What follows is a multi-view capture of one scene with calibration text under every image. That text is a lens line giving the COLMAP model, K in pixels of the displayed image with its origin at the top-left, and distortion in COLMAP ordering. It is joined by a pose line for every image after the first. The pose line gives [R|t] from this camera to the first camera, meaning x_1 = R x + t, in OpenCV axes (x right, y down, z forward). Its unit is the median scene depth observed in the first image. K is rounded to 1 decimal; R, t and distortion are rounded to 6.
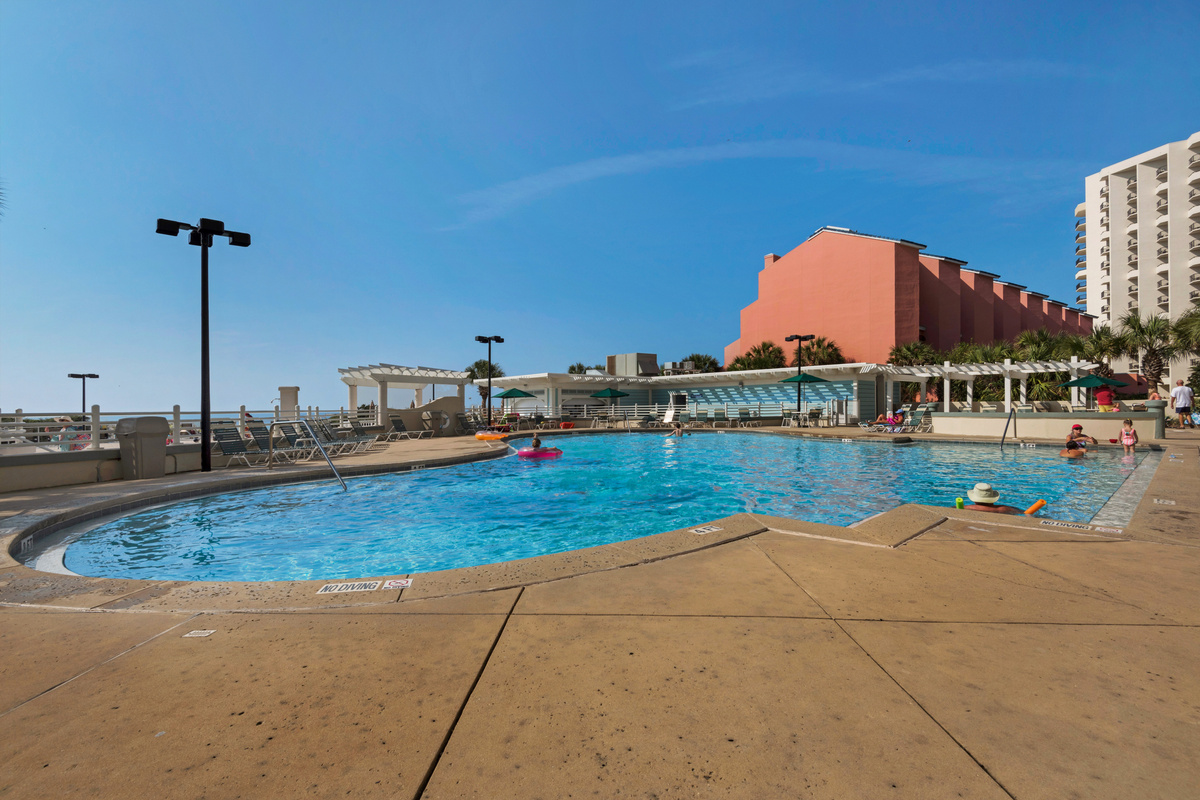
lens RADIAL K [[540.0, 0, 584.4], [0, 540.0, 418.7], [0, 0, 1]] dist [0.000152, 0.000174]
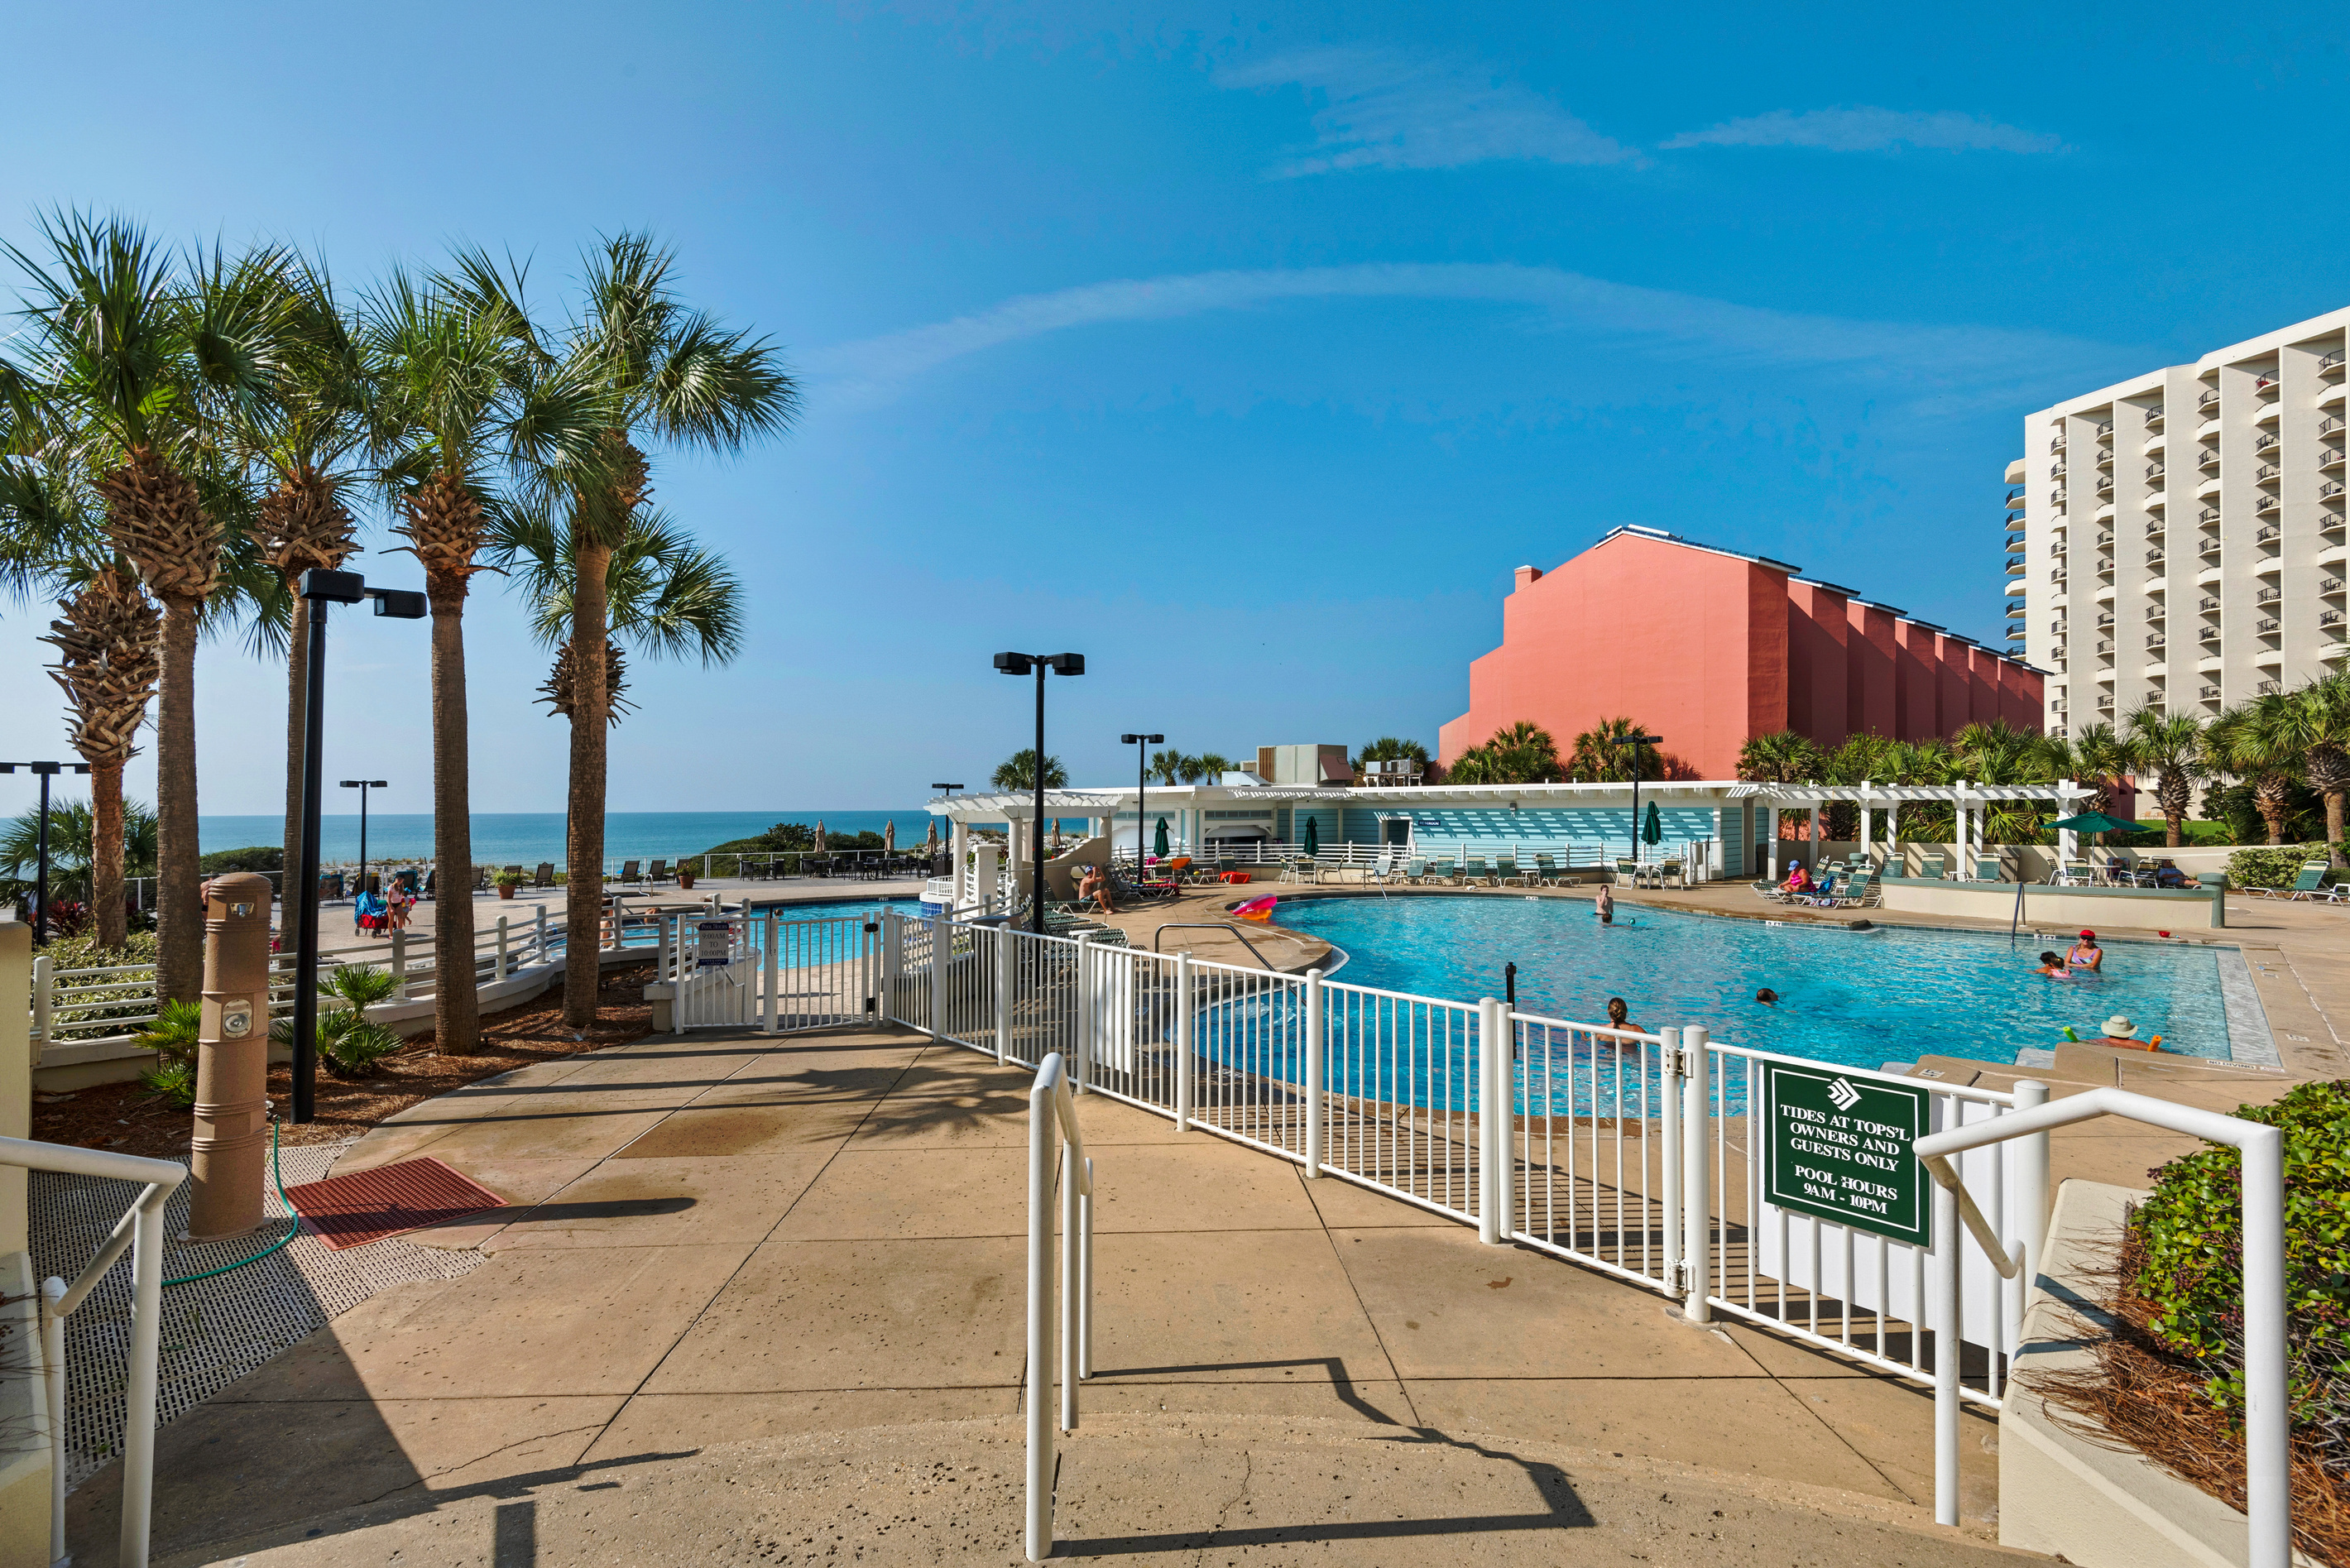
lens RADIAL K [[1101.6, 0, 1094.7], [0, 1101.6, 820.6], [0, 0, 1]] dist [0.000000, -0.000195]
pose [[0.997770, 0.006813, 0.066396, -0.220335], [-0.006747, 0.999977, -0.001215, -0.039079], [-0.066403, 0.000764, 0.997793, -0.153209]]
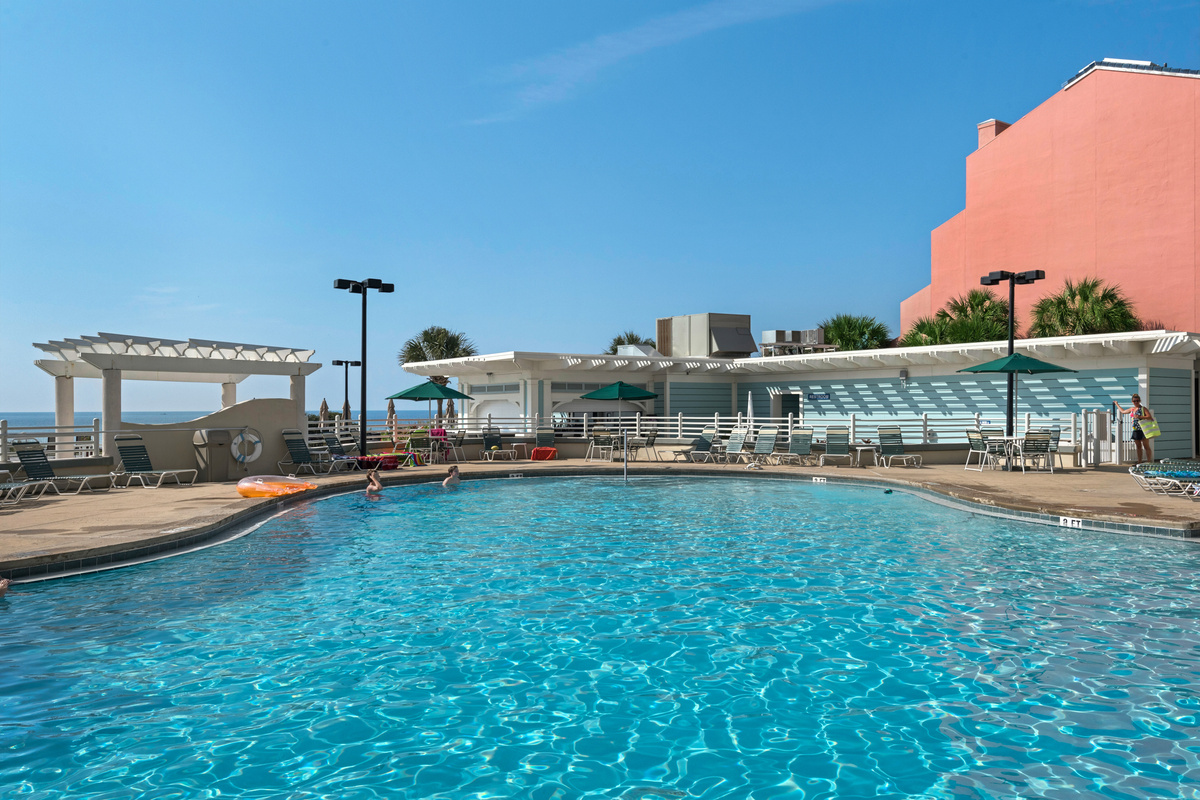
lens RADIAL K [[894.0, 0, 600.0], [0, 894.0, 400.0], [0, 0, 1]] dist [0.003125, 0.004058]
pose [[0.991181, 0.008386, -0.132247, 0.110188], [-0.012039, 0.999567, -0.026846, -0.013725], [0.131965, 0.028201, 0.990853, 0.138554]]
